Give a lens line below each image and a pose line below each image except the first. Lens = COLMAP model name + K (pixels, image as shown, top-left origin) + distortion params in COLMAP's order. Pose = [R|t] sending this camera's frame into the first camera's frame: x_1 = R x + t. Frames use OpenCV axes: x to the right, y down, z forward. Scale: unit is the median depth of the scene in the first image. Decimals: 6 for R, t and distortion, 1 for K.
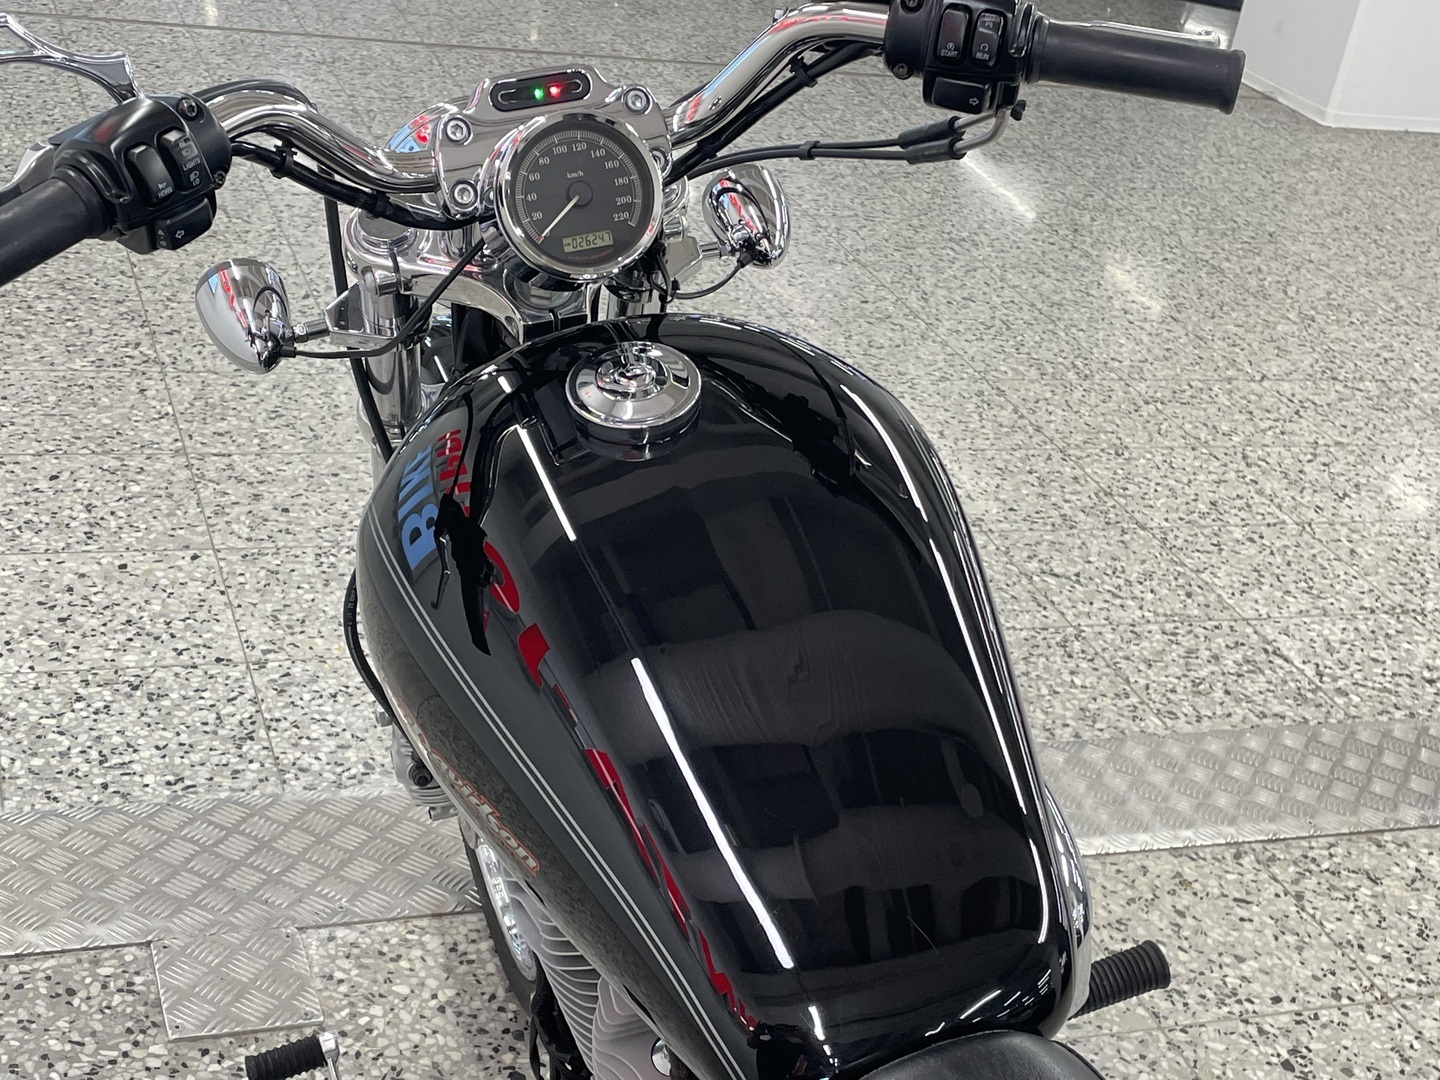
lens RADIAL K [[2104.0, 0, 721.1], [0, 2104.0, 483.9], [0, 0, 1]] dist [0.207359, -0.537243]
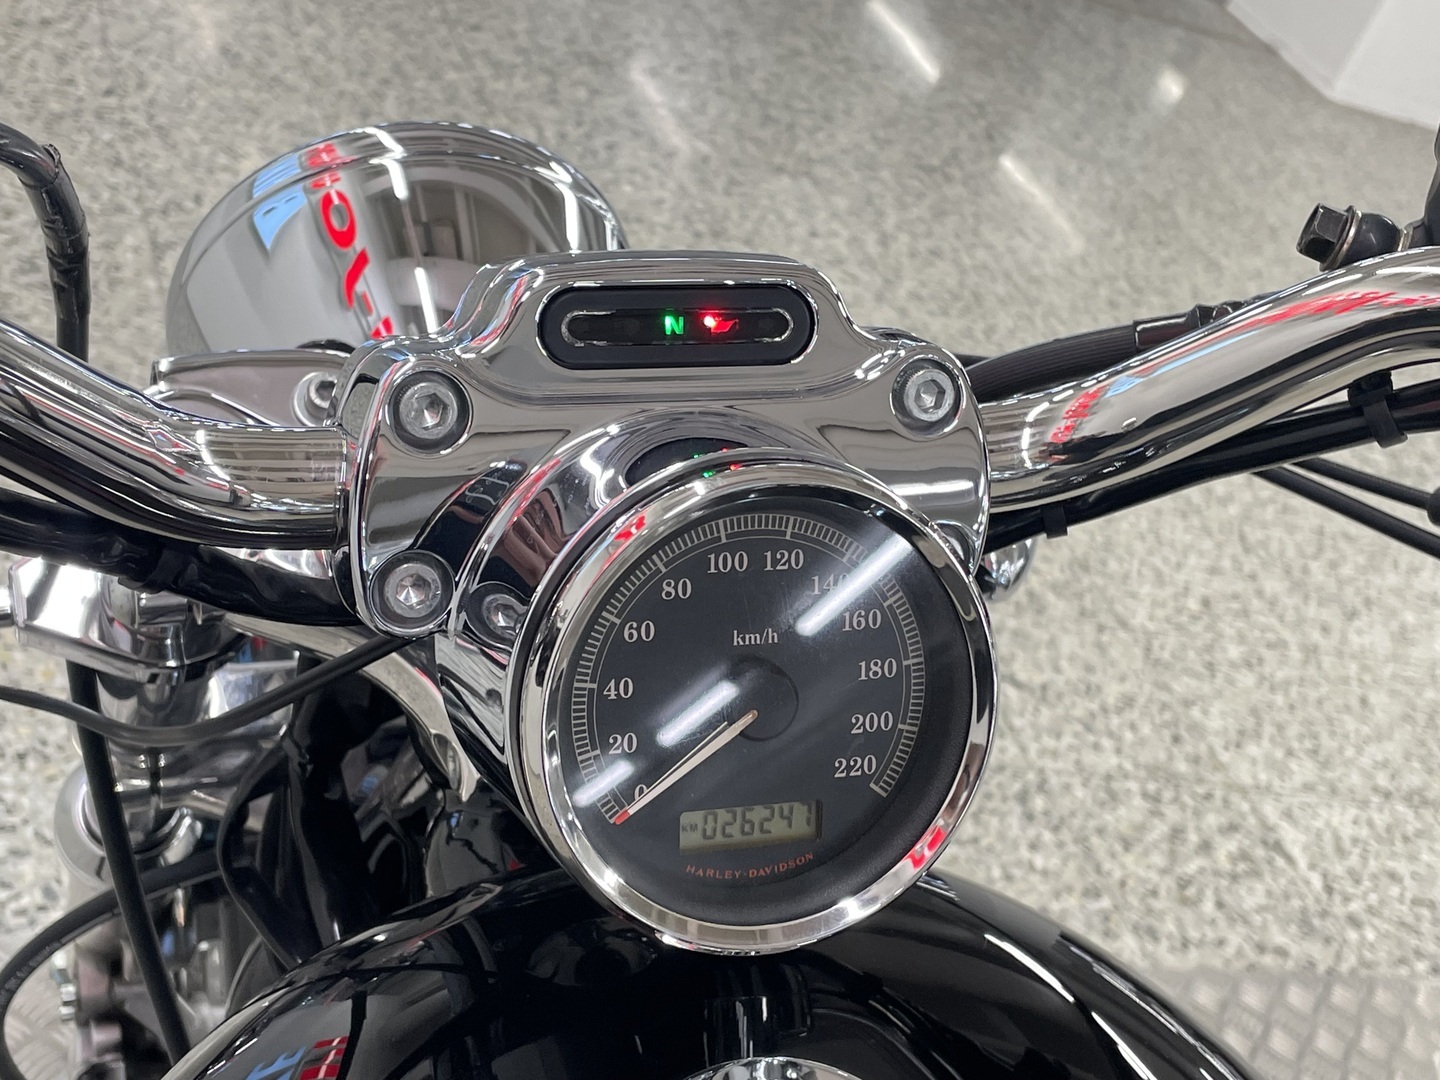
lens RADIAL K [[2104.0, 0, 721.1], [0, 2104.0, 483.9], [0, 0, 1]] dist [0.207359, -0.537243]
pose [[0.975459, 0.193323, 0.105386, -0.043986], [-0.202838, 0.975201, 0.088547, -0.076354], [-0.085654, -0.107750, 0.990481, 0.257009]]
